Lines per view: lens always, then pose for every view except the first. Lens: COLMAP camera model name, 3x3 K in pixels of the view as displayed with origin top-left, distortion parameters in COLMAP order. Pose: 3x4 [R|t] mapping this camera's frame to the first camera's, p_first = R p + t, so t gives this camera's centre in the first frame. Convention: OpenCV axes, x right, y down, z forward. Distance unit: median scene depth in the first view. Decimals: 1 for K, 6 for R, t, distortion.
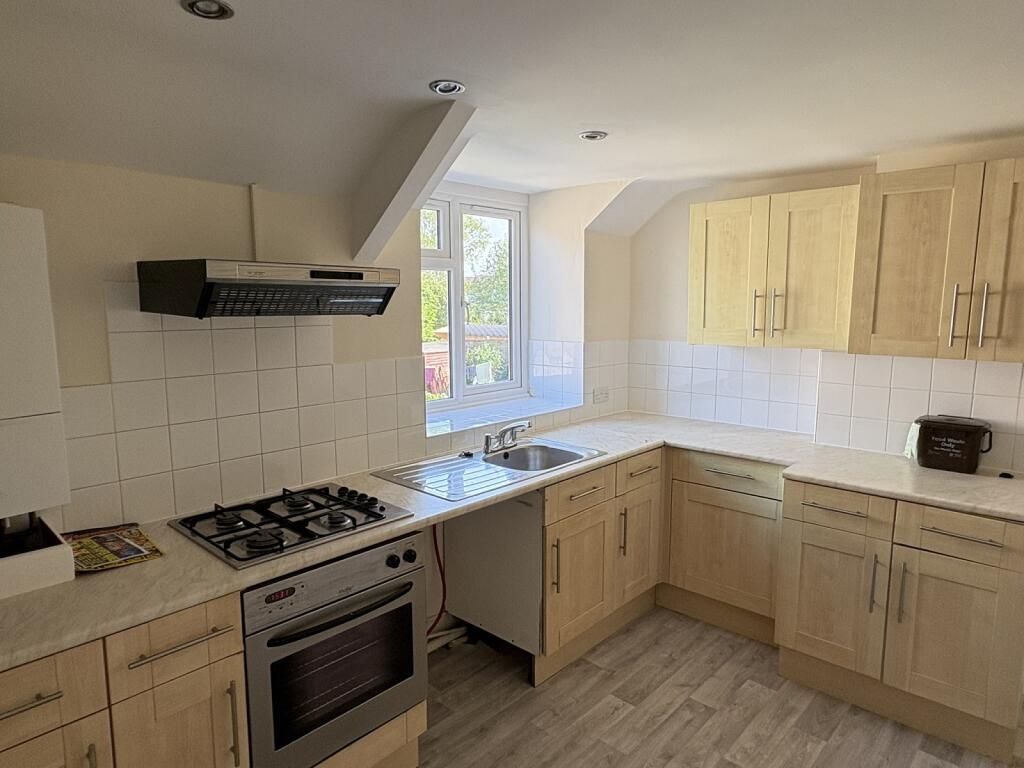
lens RADIAL K [[625.9, 0, 512.0], [0, 625.9, 384.0], [0, 0, 1]] dist [-0.005345, 0.001520]
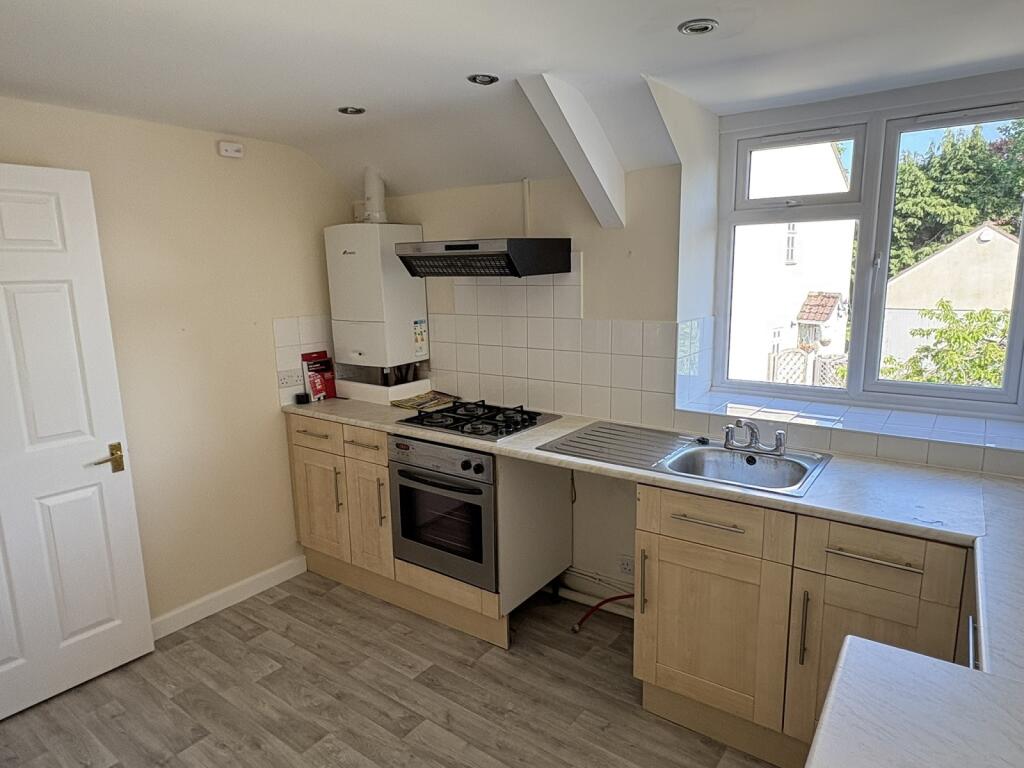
lens RADIAL K [[625.9, 0, 512.0], [0, 625.9, 384.0], [0, 0, 1]] dist [-0.005345, 0.001520]
pose [[0.120177, 0.178766, -0.976525, 1.068861], [-0.117084, 0.979341, 0.164872, -0.111822], [0.985824, 0.094521, 0.138624, 0.889237]]
